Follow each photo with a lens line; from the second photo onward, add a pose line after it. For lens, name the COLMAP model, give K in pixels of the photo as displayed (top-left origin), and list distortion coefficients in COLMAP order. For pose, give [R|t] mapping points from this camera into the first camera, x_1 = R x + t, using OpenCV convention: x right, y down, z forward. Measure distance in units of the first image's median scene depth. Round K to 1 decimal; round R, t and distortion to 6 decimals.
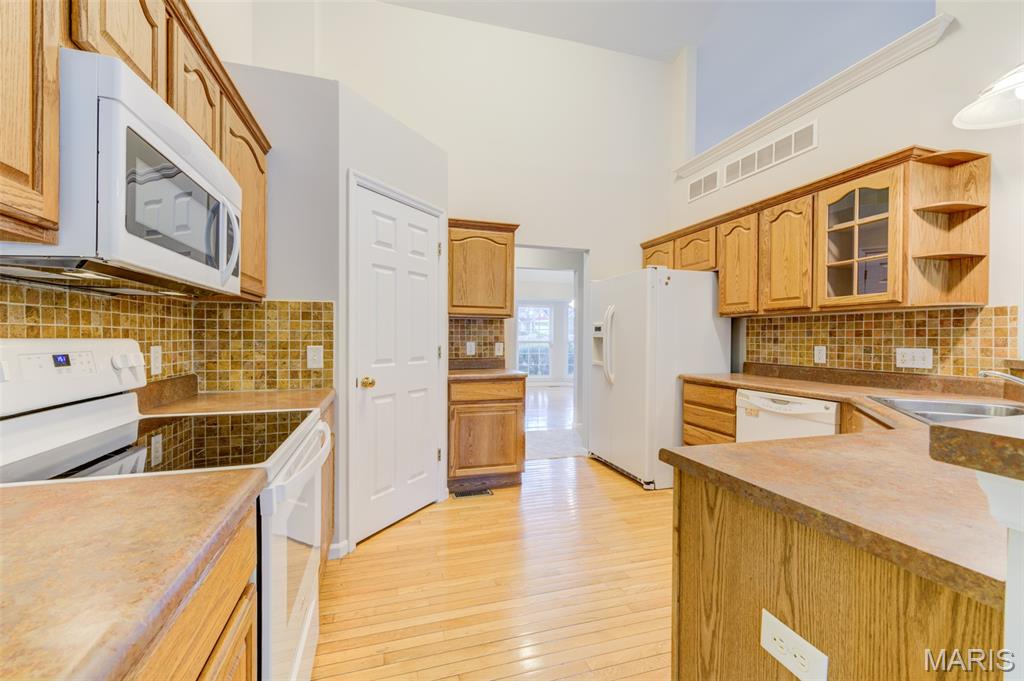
lens RADIAL K [[402.3, 0, 512.0], [0, 402.3, 340.5], [0, 0, 1]] dist [0.001047, 0.000143]
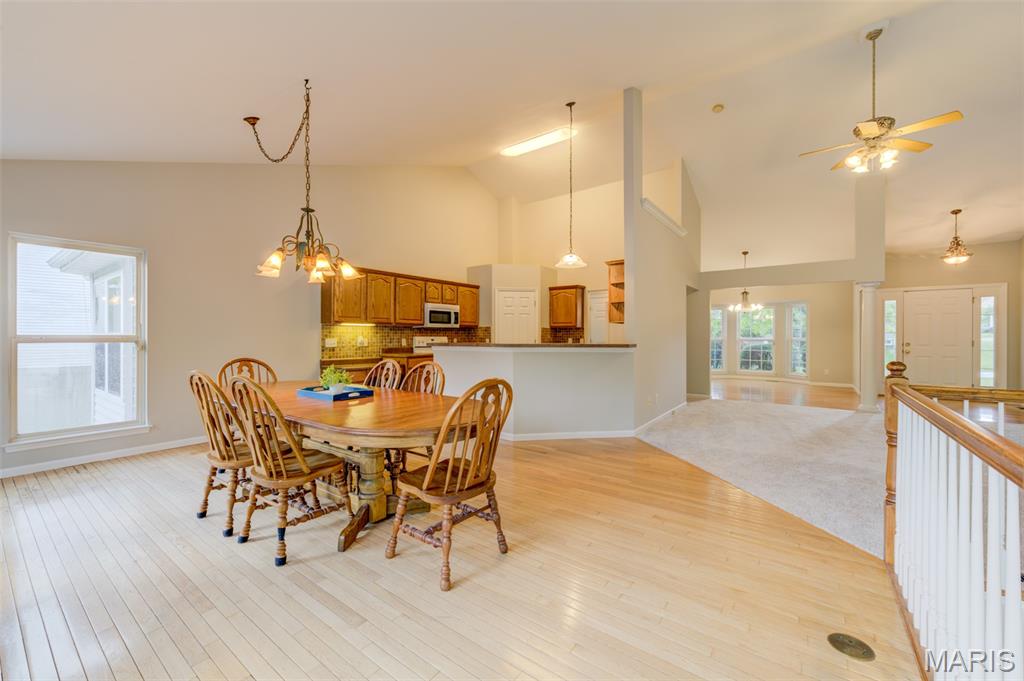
lens RADIAL K [[402.3, 0, 512.0], [0, 402.3, 340.5], [0, 0, 1]] dist [0.001047, 0.000143]
pose [[0.586641, 0.001922, -0.809845, 1.835889], [0.000956, 0.999995, 0.003065, 0.014084], [0.809847, -0.002572, 0.586636, -0.667853]]
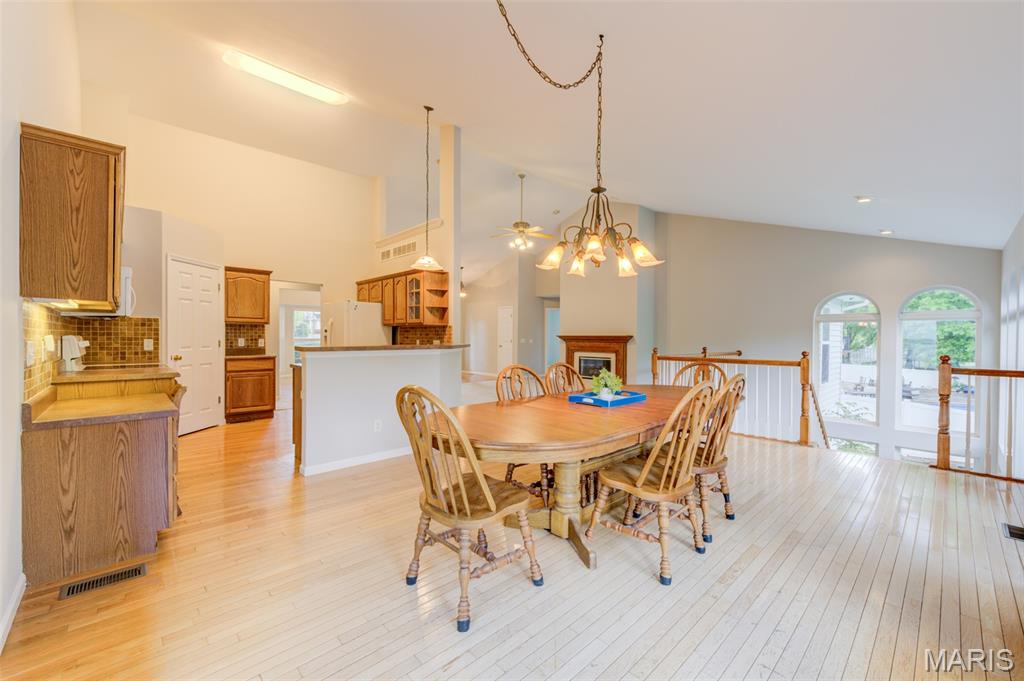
lens RADIAL K [[414.3, 0, 499.4], [0, 414.3, 341.9], [0, 0, 1]] dist [0.000426, 0.000035]
pose [[0.909405, -0.002956, 0.415902, 0.187244], [0.000567, 0.999983, 0.005869, 0.010873], [-0.415912, -0.005102, 0.909391, -1.201347]]
